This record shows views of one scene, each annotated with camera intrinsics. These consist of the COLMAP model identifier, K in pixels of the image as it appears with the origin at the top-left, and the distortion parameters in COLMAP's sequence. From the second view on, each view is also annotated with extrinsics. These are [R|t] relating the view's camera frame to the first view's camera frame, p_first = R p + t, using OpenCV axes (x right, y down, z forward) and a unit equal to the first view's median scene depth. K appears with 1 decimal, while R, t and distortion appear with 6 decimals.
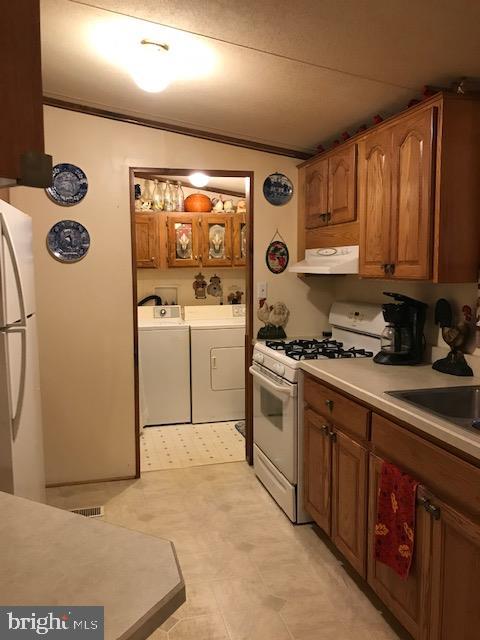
lens RADIAL K [[521.1, 0, 240.0], [0, 521.1, 320.0], [0, 0, 1]] dist [-0.002959, -0.007941]
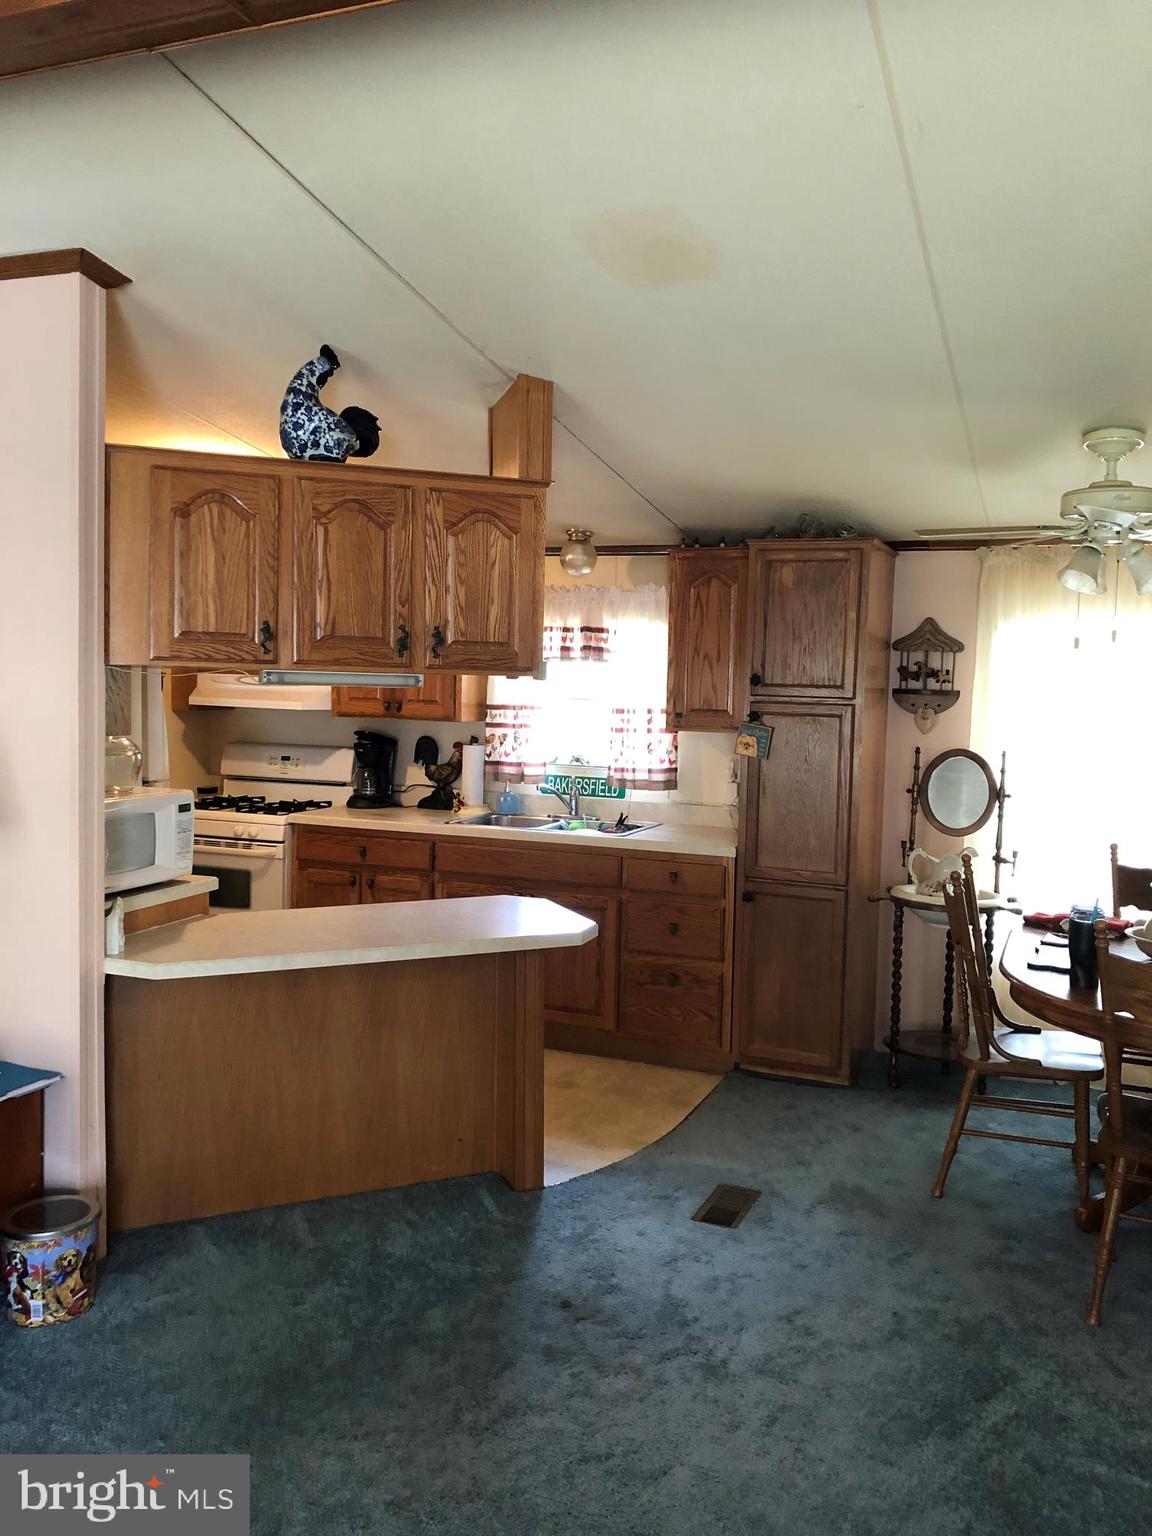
lens RADIAL K [[1239.1, 0, 572.2], [0, 1239.1, 757.7], [0, 0, 1]] dist [0.080148, -0.214664]
pose [[0.596750, -0.036515, 0.801596, -1.224385], [0.055816, 0.998433, 0.003930, 0.005163], [-0.800483, 0.042397, 0.597854, -0.574475]]
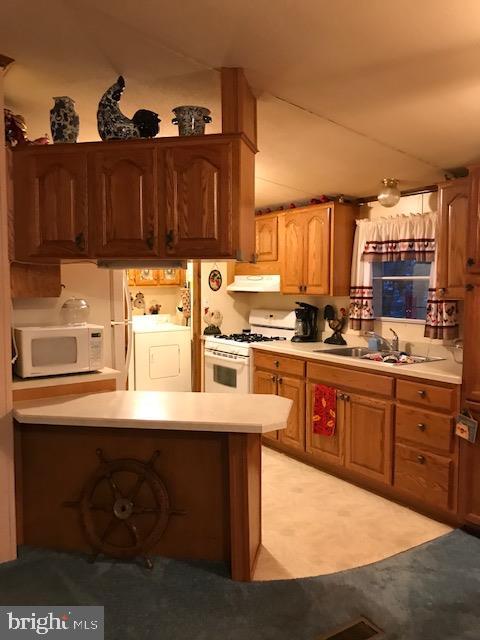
lens RADIAL K [[513.6, 0, 240.0], [0, 513.6, 320.0], [0, 0, 1]] dist [0.011351, -0.000331]
pose [[0.943862, -0.019523, 0.329762, -0.468373], [0.029600, 0.999235, -0.025565, 0.046021], [-0.329011, 0.033891, 0.943718, -0.565442]]
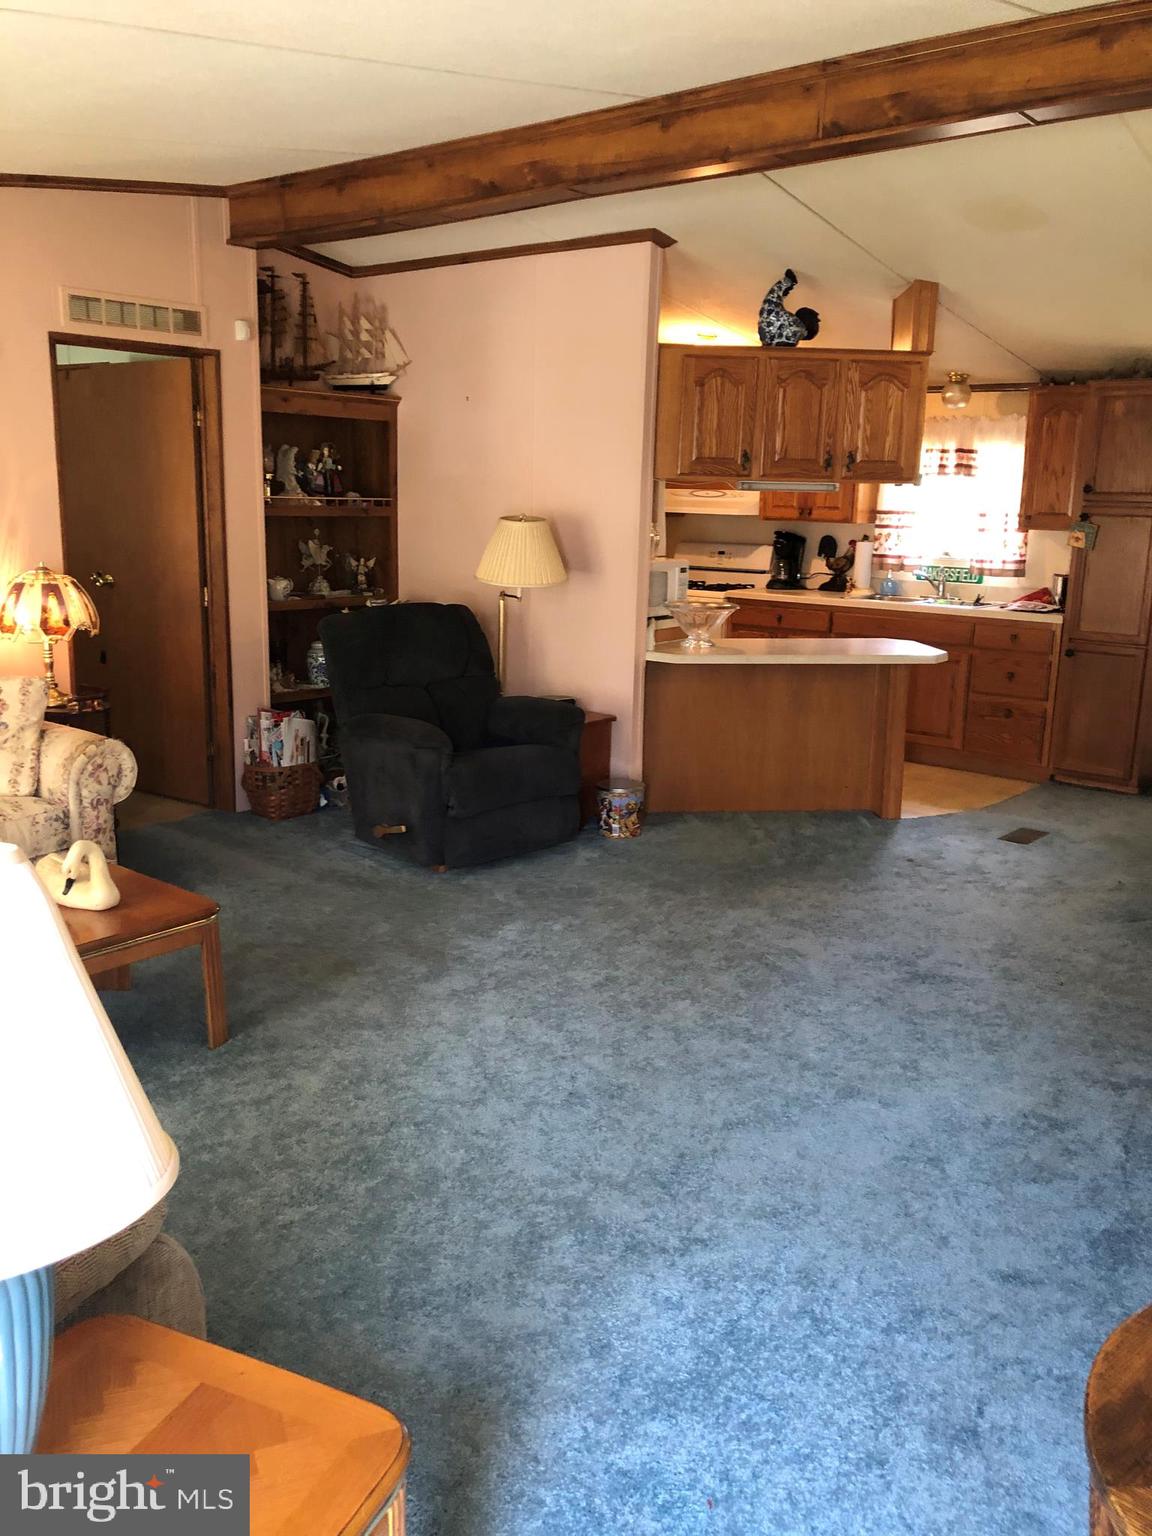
lens RADIAL K [[1239.1, 0, 572.2], [0, 1239.1, 757.7], [0, 0, 1]] dist [0.080148, -0.214664]
pose [[0.806383, -0.103535, 0.582260, -1.842588], [0.034891, 0.991170, 0.127924, 0.081921], [-0.590364, -0.082841, 0.802875, -1.078580]]
